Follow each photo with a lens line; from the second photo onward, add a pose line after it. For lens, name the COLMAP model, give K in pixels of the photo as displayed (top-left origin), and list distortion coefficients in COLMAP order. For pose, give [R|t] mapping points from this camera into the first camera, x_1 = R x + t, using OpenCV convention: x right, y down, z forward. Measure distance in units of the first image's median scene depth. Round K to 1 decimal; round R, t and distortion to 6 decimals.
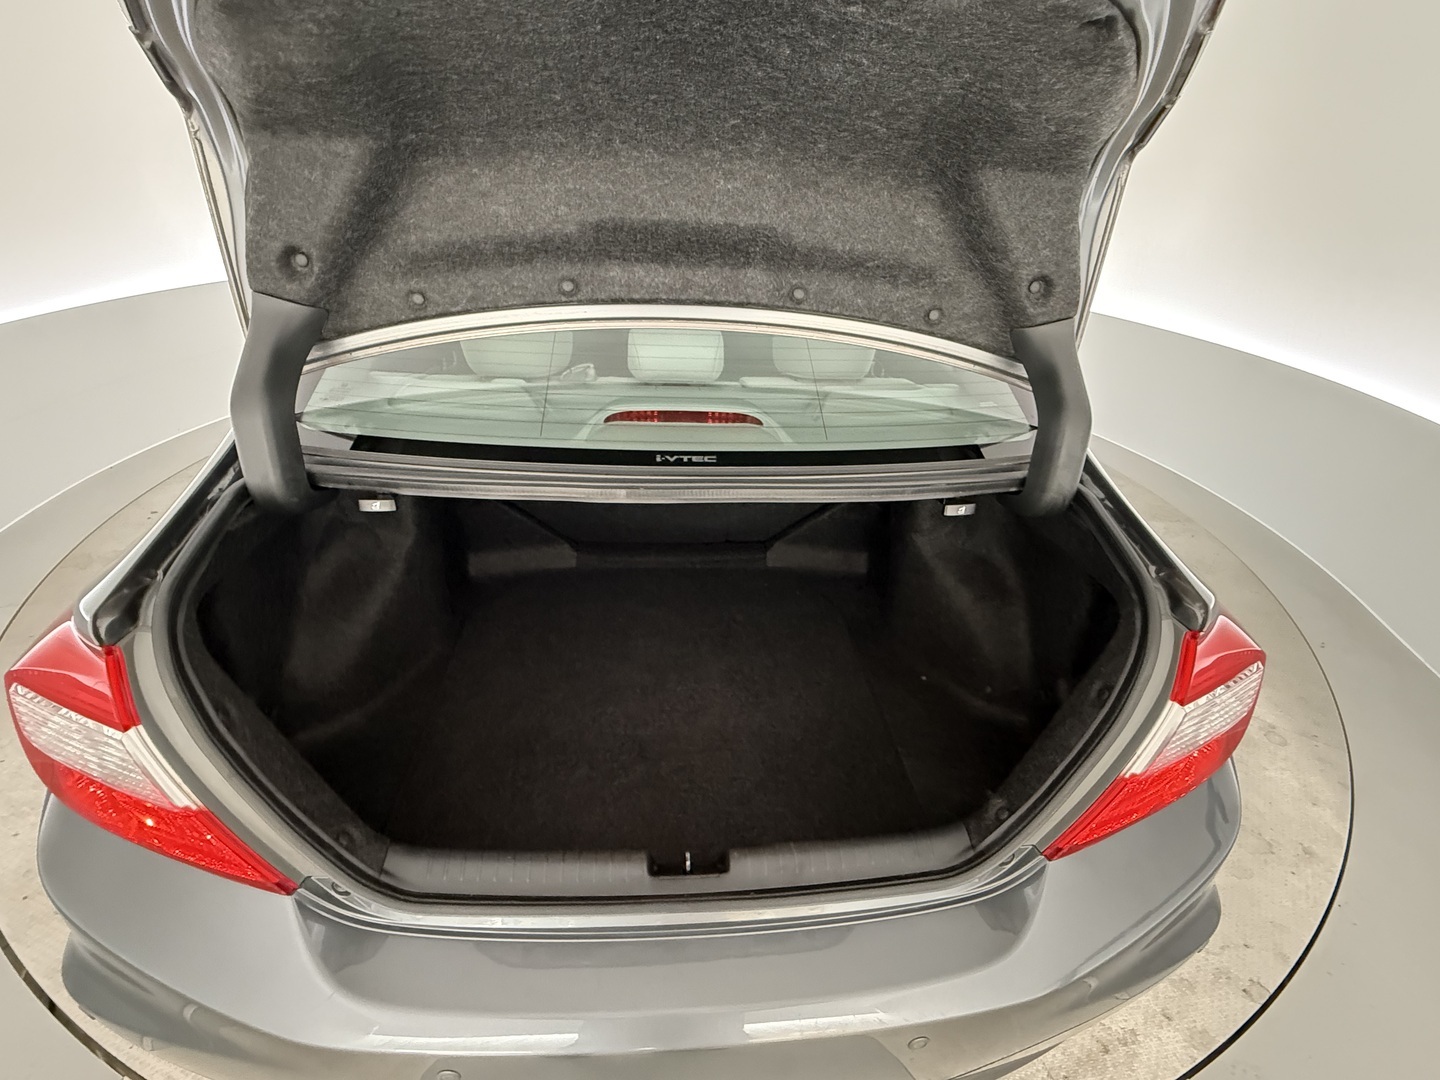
lens RADIAL K [[658.5, 0, 702.7], [0, 658.5, 537.0], [0, 0, 1]] dist [0.000146, 0.000620]
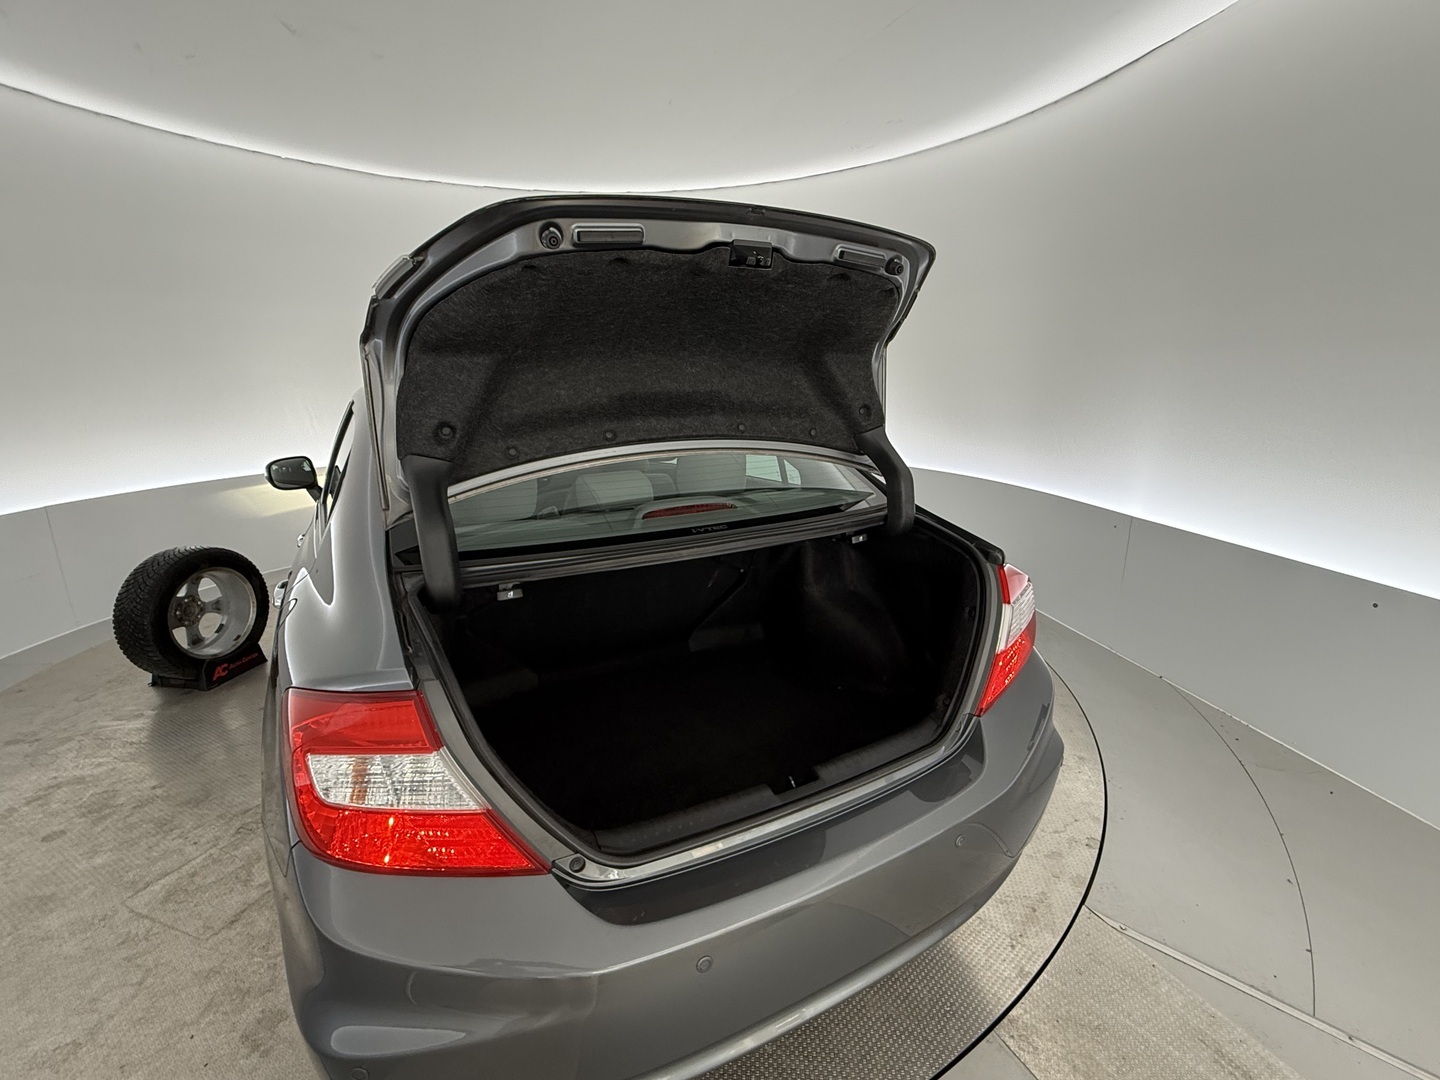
lens RADIAL K [[658.5, 0, 702.7], [0, 658.5, 537.0], [0, 0, 1]] dist [0.000146, 0.000620]
pose [[0.916378, -0.150011, 0.371146, -0.616649], [0.243502, 0.944769, -0.219358, 0.234394], [-0.317741, 0.291389, 0.902293, -0.384330]]
